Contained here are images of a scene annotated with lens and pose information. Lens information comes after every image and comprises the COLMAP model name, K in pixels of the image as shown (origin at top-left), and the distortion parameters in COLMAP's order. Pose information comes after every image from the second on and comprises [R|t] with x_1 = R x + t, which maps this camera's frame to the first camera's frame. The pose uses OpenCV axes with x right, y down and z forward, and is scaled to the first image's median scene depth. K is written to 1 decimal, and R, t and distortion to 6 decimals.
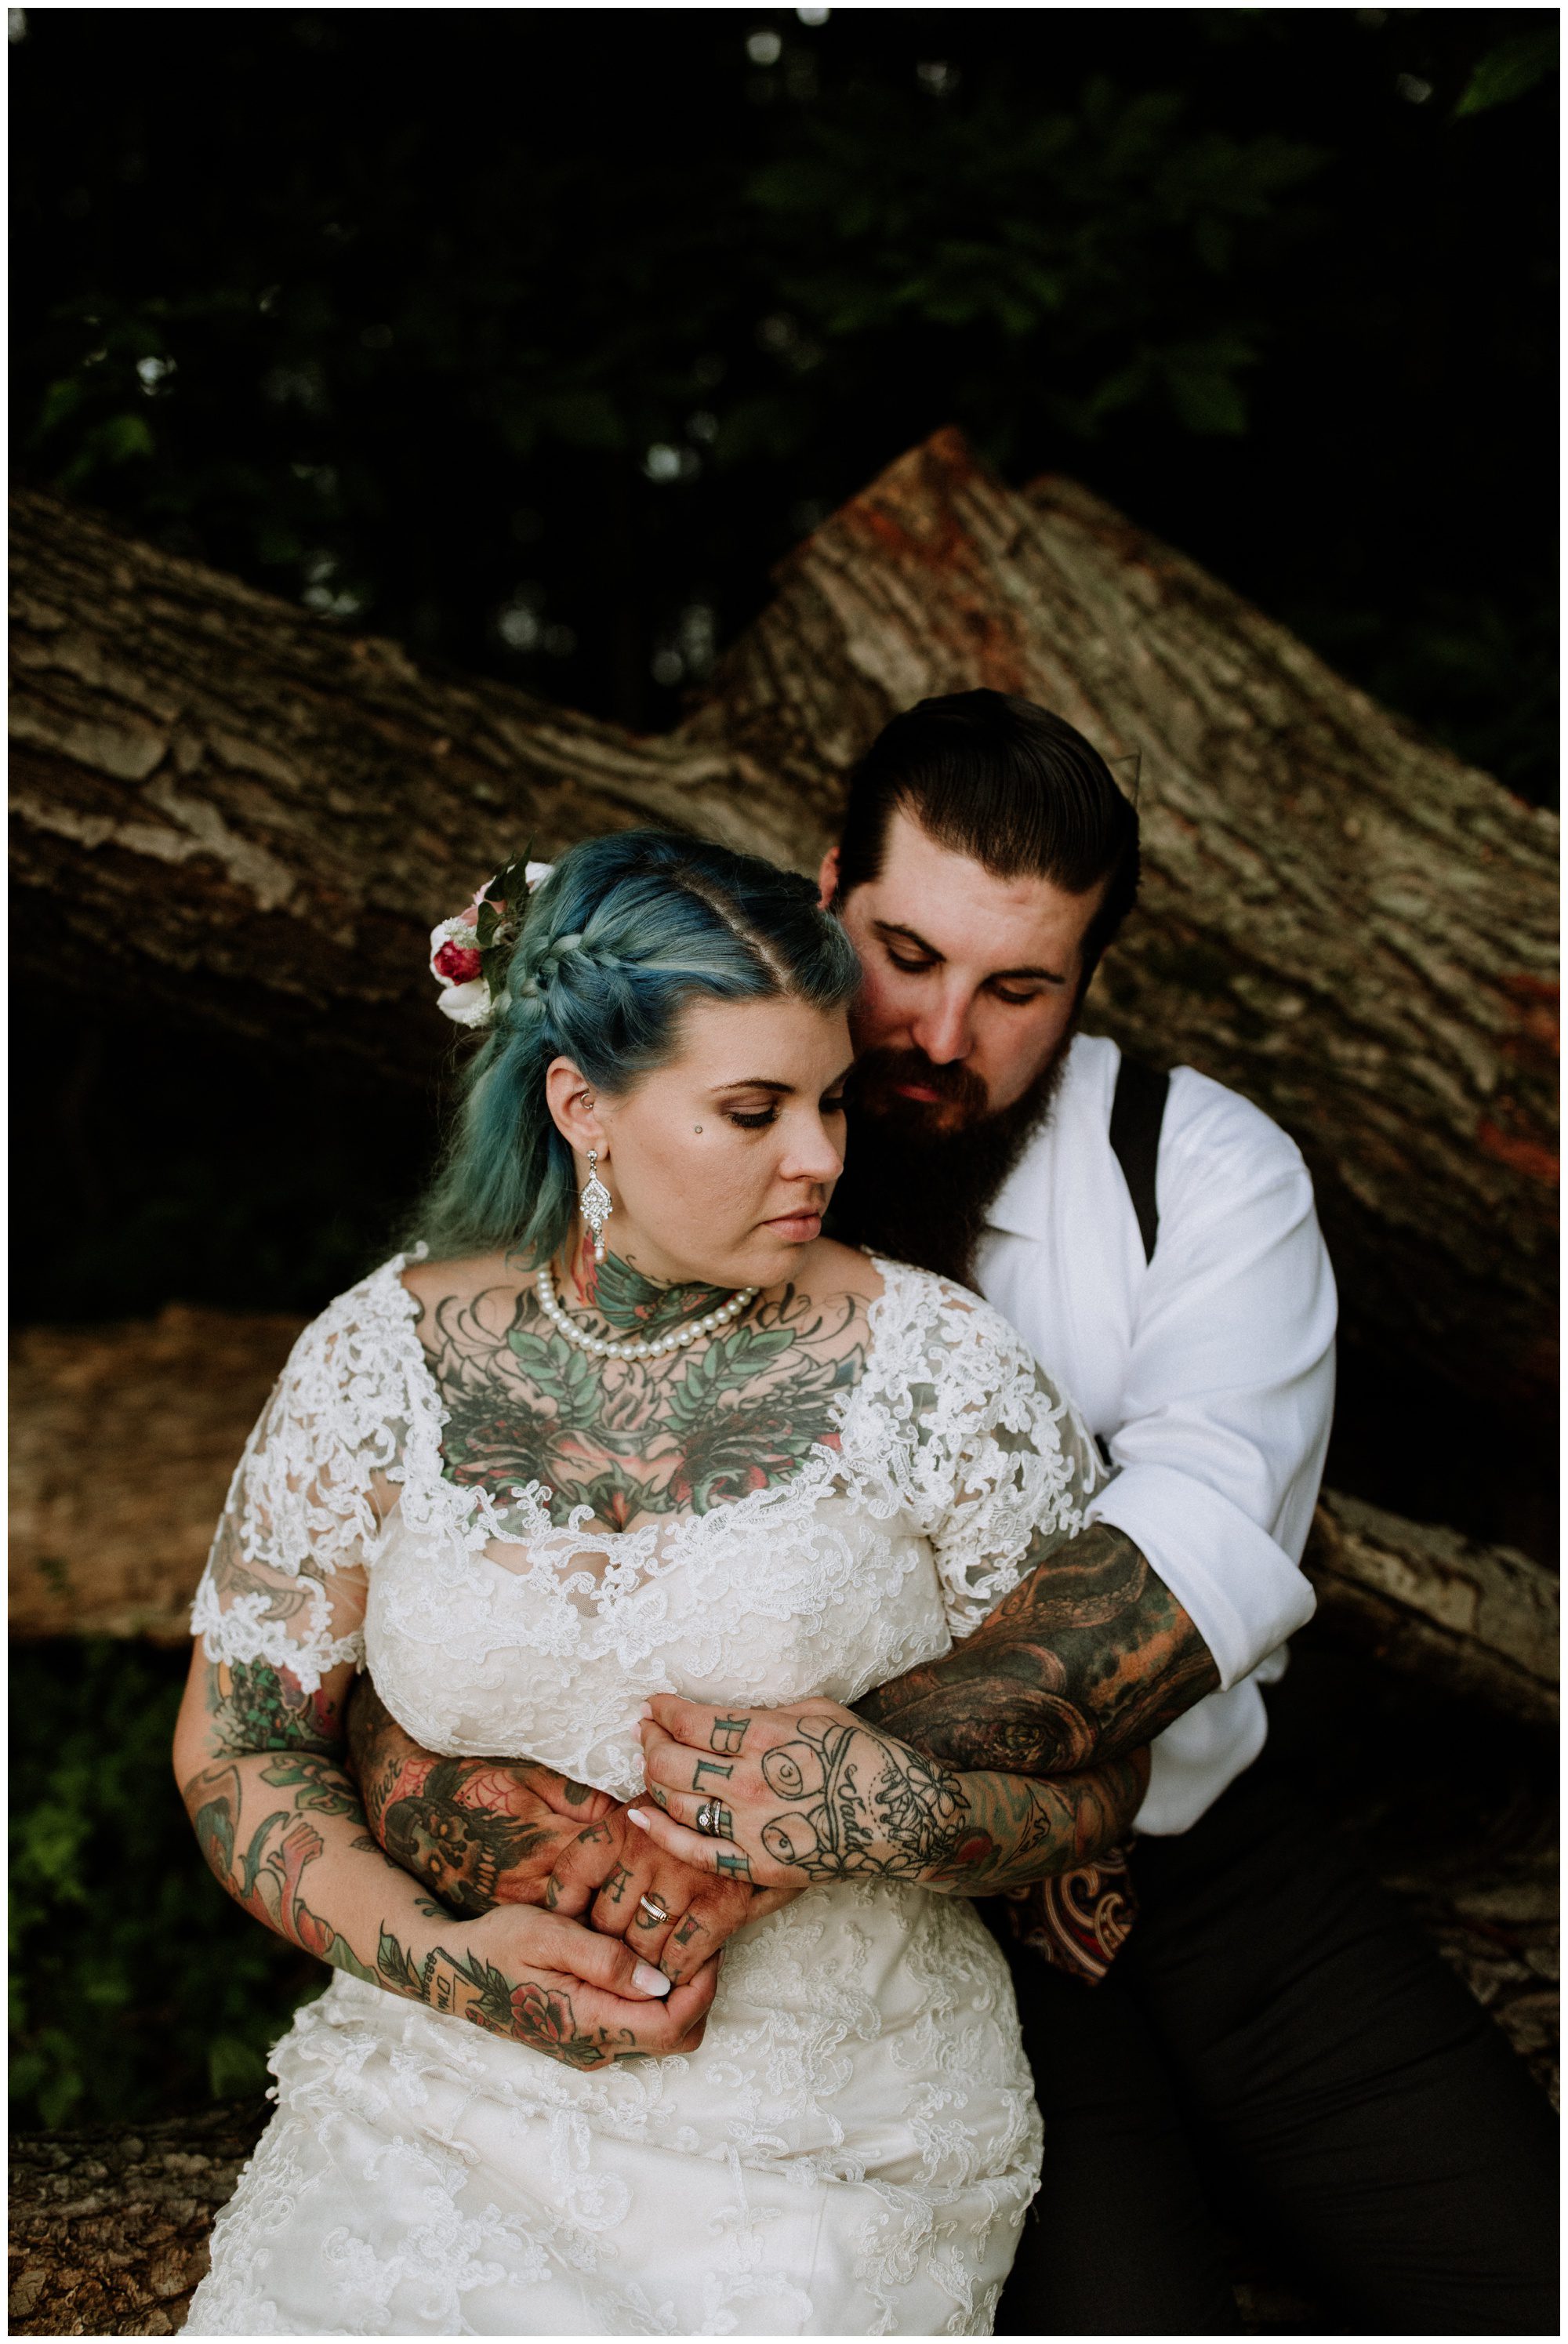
lens RADIAL K [[2271.8, 0, 823.7], [0, 2271.8, 1165.0], [0, 0, 1]] dist [0.010232, -0.018343]
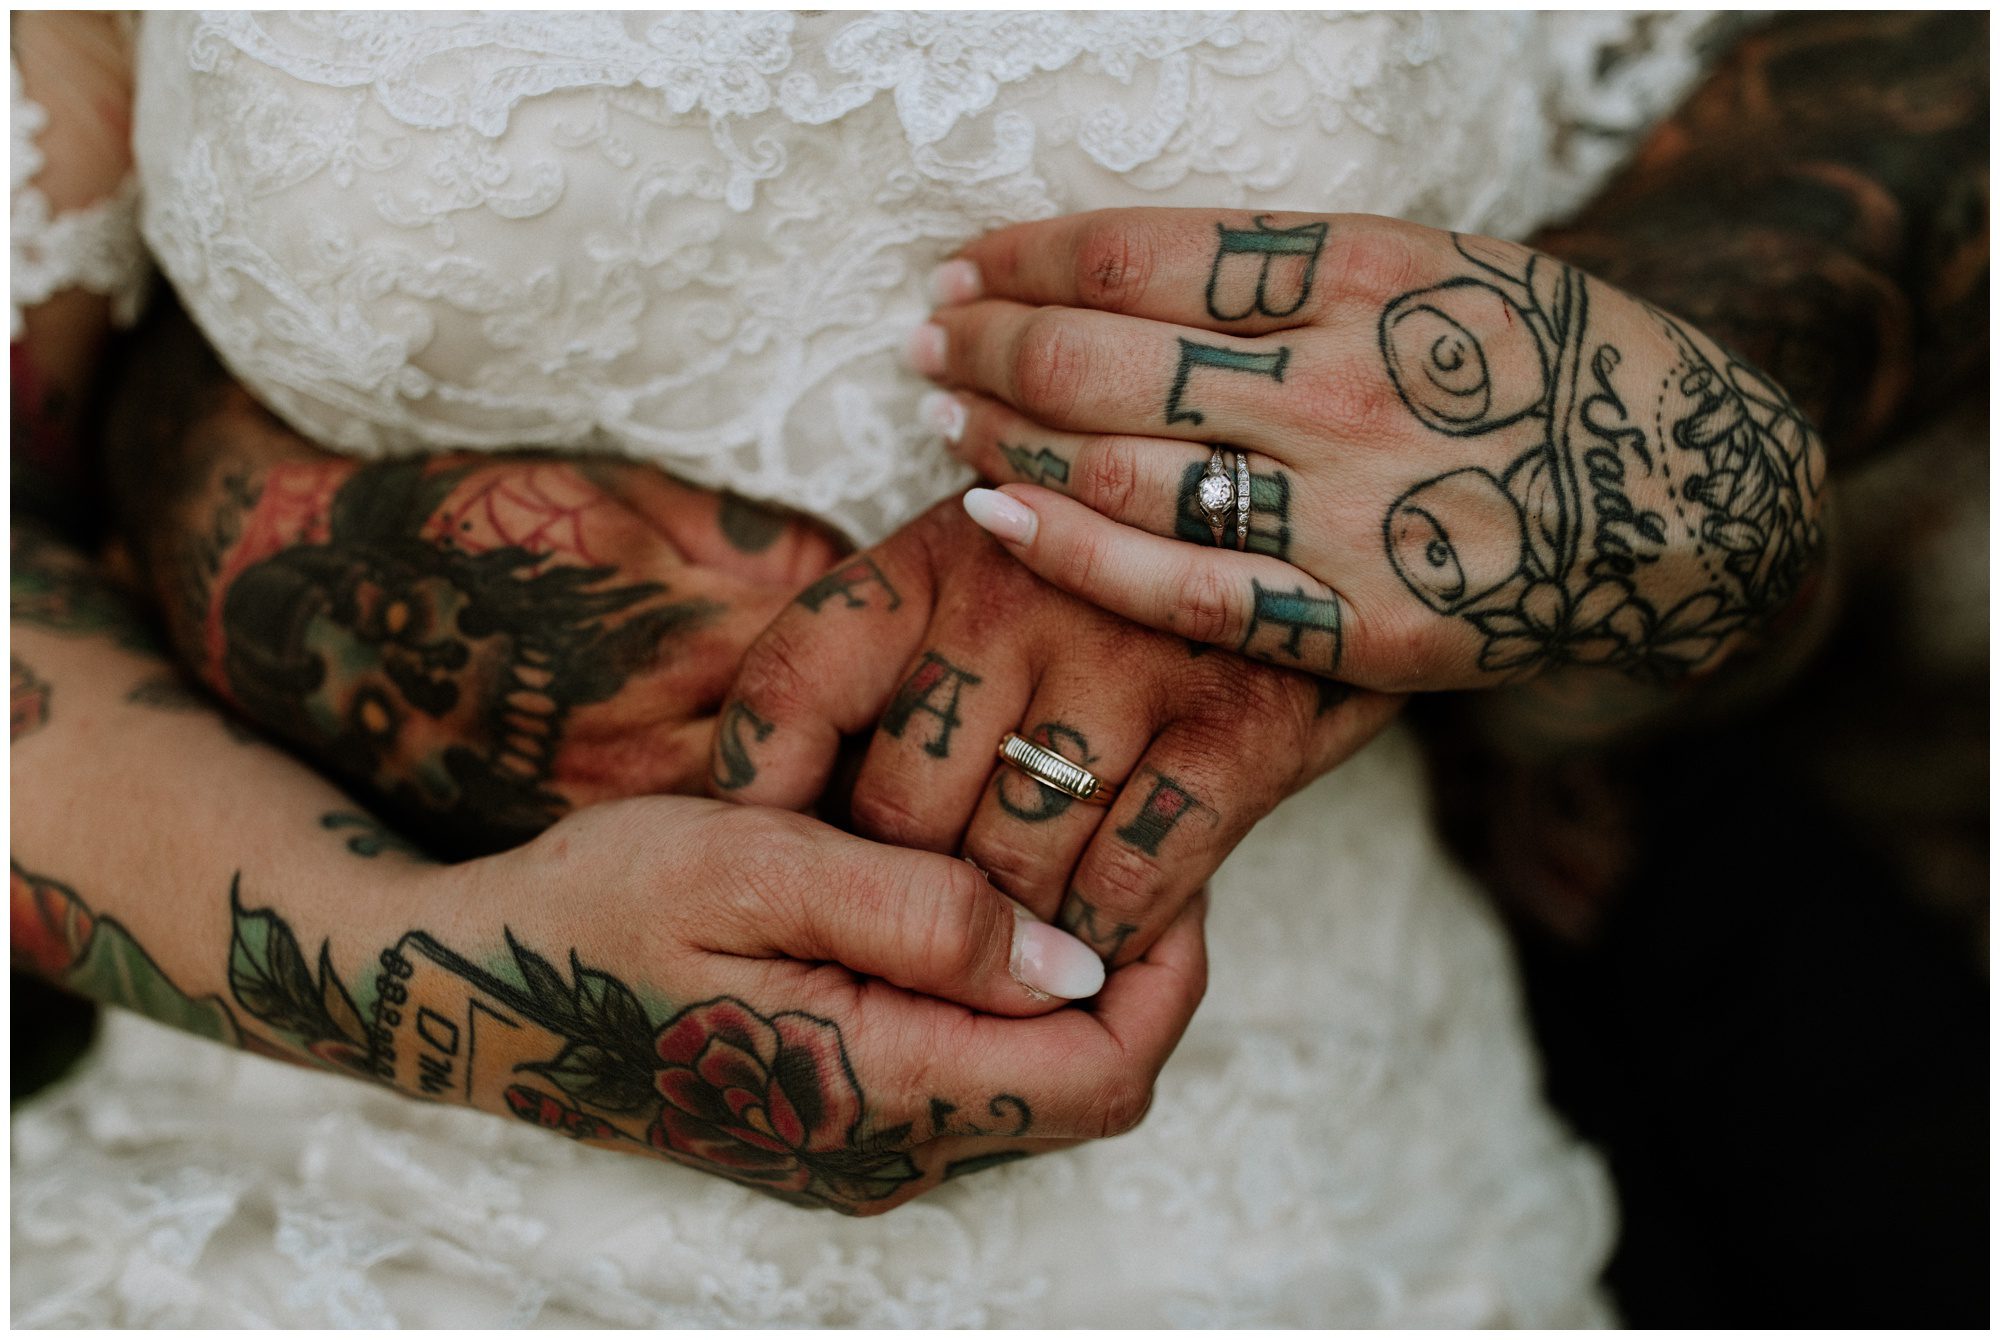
lens RADIAL K [[1954.4, 0, 1001.1], [0, 1954.4, 616.1], [0, 0, 1]] dist [0.051441, 0.000604]
pose [[0.977382, -0.021643, 0.210370, -0.139517], [-0.004669, 0.992299, 0.123780, 0.254421], [-0.211429, -0.121962, 0.969754, 0.676554]]
